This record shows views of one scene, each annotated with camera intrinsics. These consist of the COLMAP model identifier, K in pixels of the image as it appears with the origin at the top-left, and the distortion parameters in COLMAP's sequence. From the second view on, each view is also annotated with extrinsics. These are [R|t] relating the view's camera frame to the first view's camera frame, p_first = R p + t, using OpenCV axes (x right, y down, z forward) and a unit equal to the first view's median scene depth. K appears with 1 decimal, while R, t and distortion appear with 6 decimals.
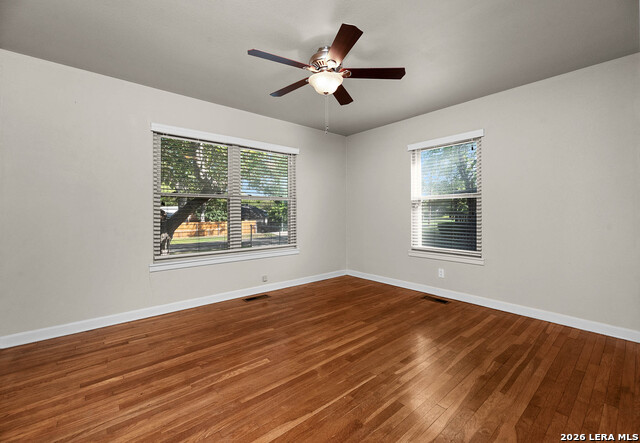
lens RADIAL K [[287.4, 0, 320.0], [0, 287.4, 221.5], [0, 0, 1]] dist [-0.000018, -0.000019]
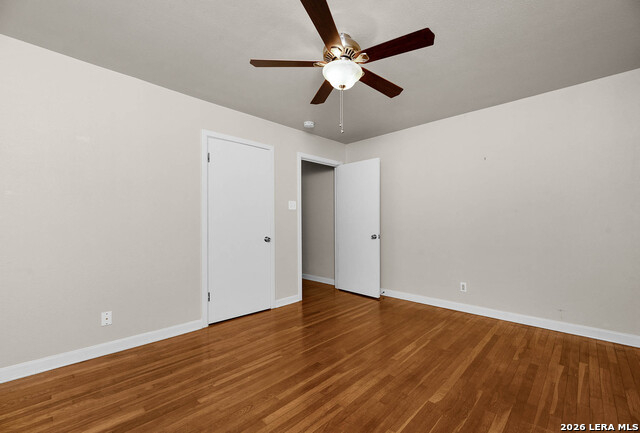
lens RADIAL K [[272.0, 0, 320.0], [0, 272.0, 216.5], [0, 0, 1]] dist [-0.000438, -0.000012]
pose [[-0.998262, 0.006329, -0.058594, 0.144669], [0.005754, 0.999934, 0.009968, -0.059736], [0.058653, 0.009613, -0.998232, 1.877078]]
